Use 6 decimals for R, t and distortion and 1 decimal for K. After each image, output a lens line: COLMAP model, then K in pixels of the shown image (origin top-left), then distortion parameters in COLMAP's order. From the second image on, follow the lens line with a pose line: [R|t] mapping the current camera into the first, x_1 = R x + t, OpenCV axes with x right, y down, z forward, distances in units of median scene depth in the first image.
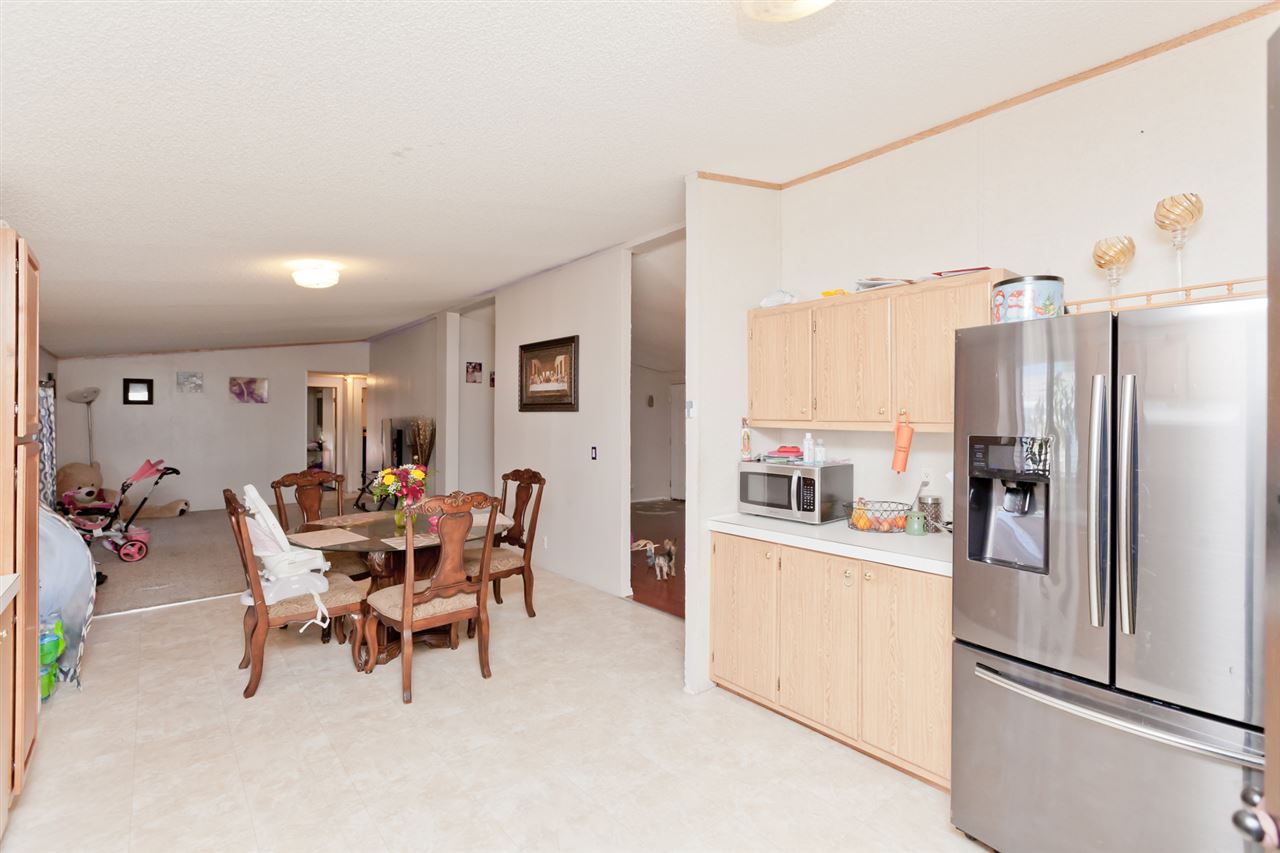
lens RADIAL K [[581.4, 0, 657.6], [0, 581.4, 411.1], [0, 0, 1]] dist [0.000062, -0.000132]
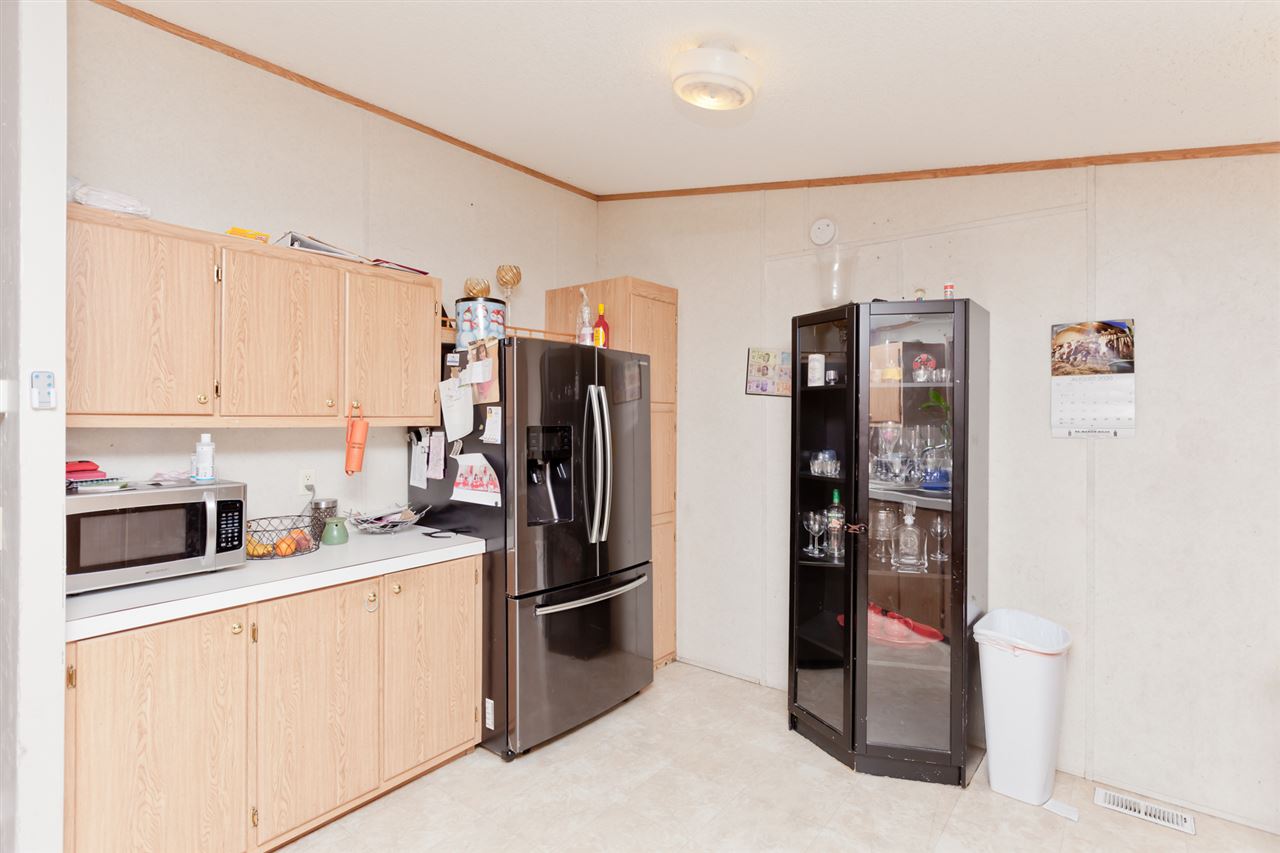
lens RADIAL K [[626.9, 0, 644.1], [0, 626.9, 414.8], [0, 0, 1]] dist [-0.001306, 0.000033]
pose [[-0.185952, -0.000616, 0.982559, -0.488252], [-0.013500, 0.999907, -0.001928, 0.010287], [-0.982466, -0.013623, -0.185943, 0.606339]]
